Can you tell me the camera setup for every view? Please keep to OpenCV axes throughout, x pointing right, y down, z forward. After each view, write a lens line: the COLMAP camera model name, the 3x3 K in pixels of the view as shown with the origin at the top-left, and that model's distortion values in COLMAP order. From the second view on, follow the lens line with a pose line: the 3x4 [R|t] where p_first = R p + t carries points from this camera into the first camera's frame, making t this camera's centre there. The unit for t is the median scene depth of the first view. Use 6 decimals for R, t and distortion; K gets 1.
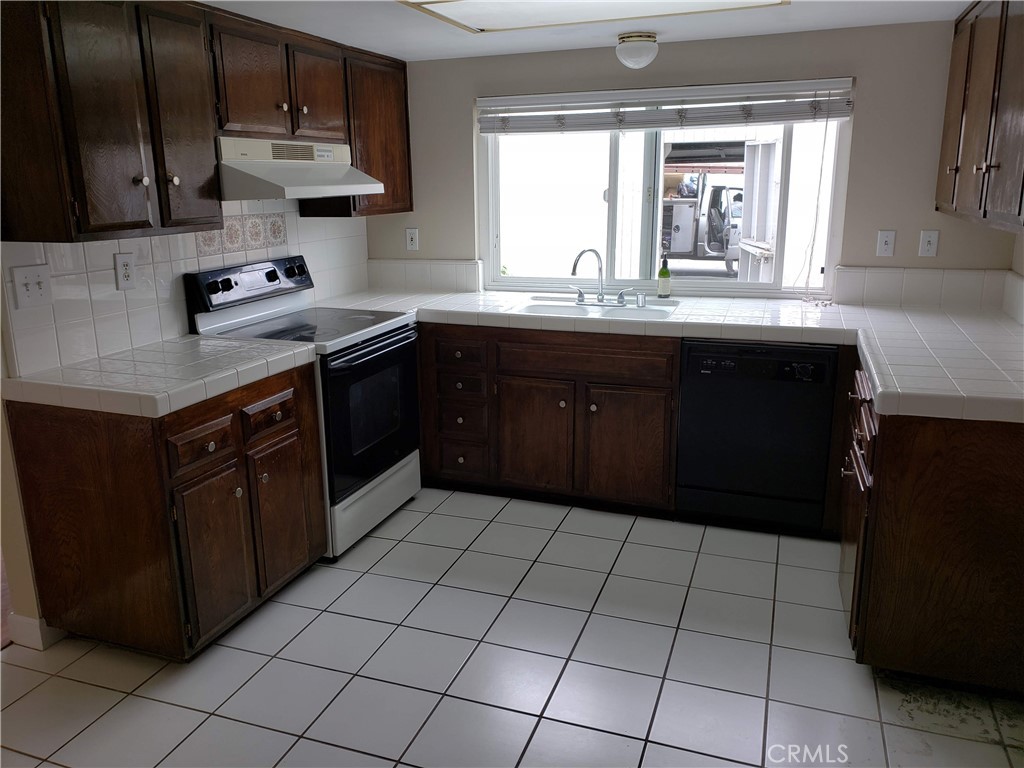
lens RADIAL K [[798.1, 0, 516.1], [0, 798.1, 384.3], [0, 0, 1]] dist [0.061135, -0.073962]
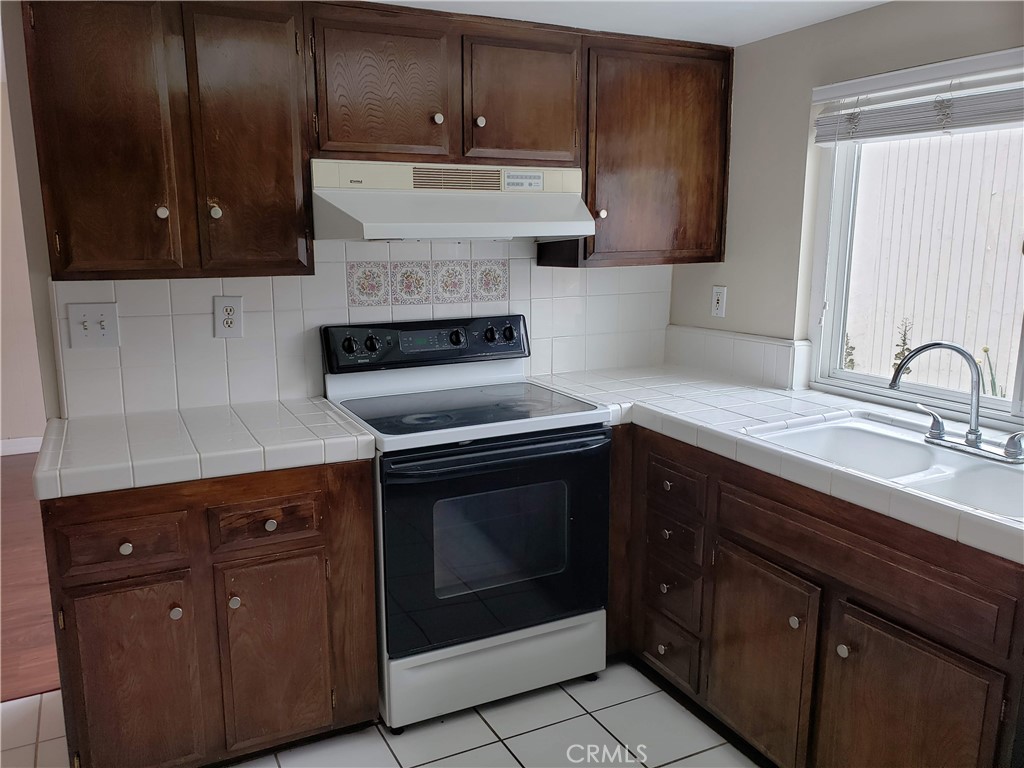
lens RADIAL K [[798.1, 0, 502.5], [0, 798.1, 391.4], [0, 0, 1]] dist [0.061135, -0.073962]
pose [[0.716008, 0.145228, -0.682819, 0.265192], [-0.179146, 0.983591, 0.021345, -0.104129], [0.674714, 0.107041, 0.730276, 0.447592]]
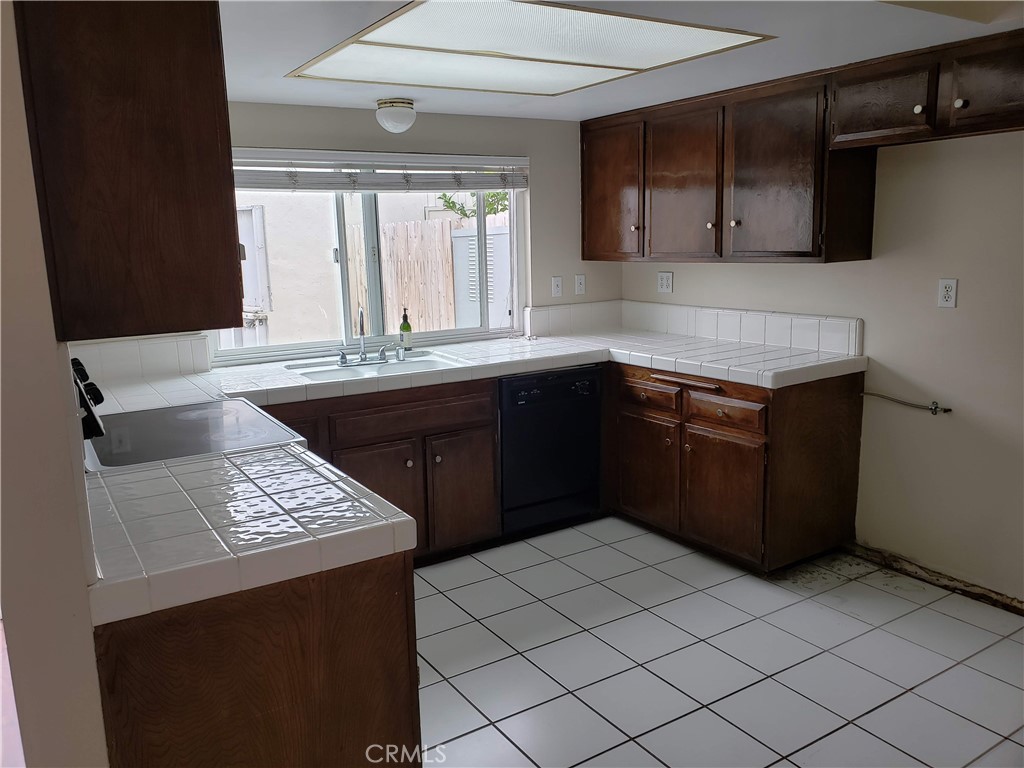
lens RADIAL K [[798.1, 0, 482.9], [0, 798.1, 398.9], [0, 0, 1]] dist [0.061135, -0.073962]
pose [[0.631531, -0.158540, 0.758969, -0.612269], [0.210422, 0.977179, 0.029032, -0.061158], [-0.746252, 0.141369, 0.650479, 0.282946]]
